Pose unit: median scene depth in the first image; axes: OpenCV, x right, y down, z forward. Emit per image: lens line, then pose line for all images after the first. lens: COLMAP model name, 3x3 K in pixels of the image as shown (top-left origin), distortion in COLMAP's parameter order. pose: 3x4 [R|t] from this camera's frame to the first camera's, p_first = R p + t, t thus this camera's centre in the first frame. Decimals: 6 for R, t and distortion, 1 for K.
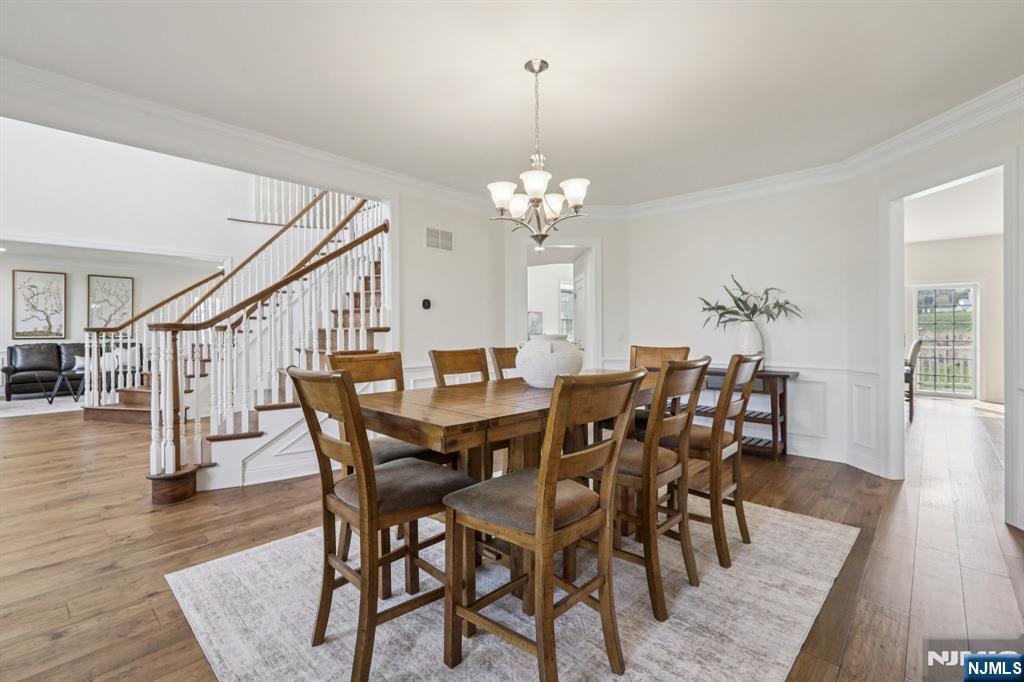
lens RADIAL K [[456.6, 0, 516.0], [0, 456.6, 337.1], [0, 0, 1]] dist [0.005080, 0.001403]
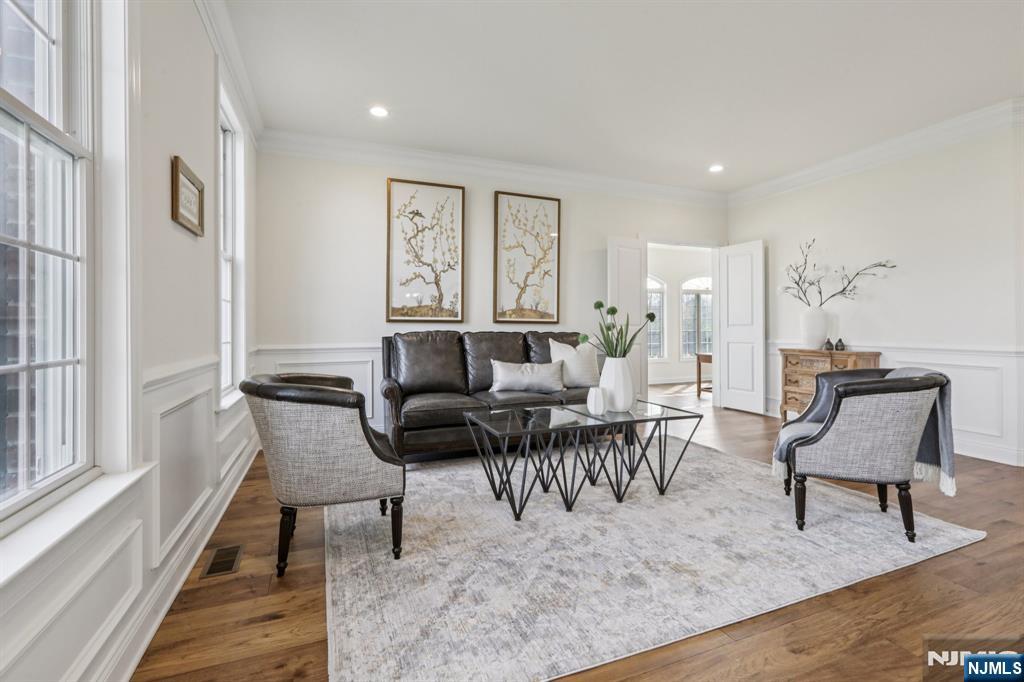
lens RADIAL K [[456.6, 0, 512.0], [0, 456.6, 339.0], [0, 0, 1]] dist [0.005080, 0.001403]
pose [[0.897340, 0.003488, -0.441327, -0.751108], [-0.006794, 0.999959, -0.005912, 0.023898], [0.441288, 0.008303, 0.897327, 0.617504]]
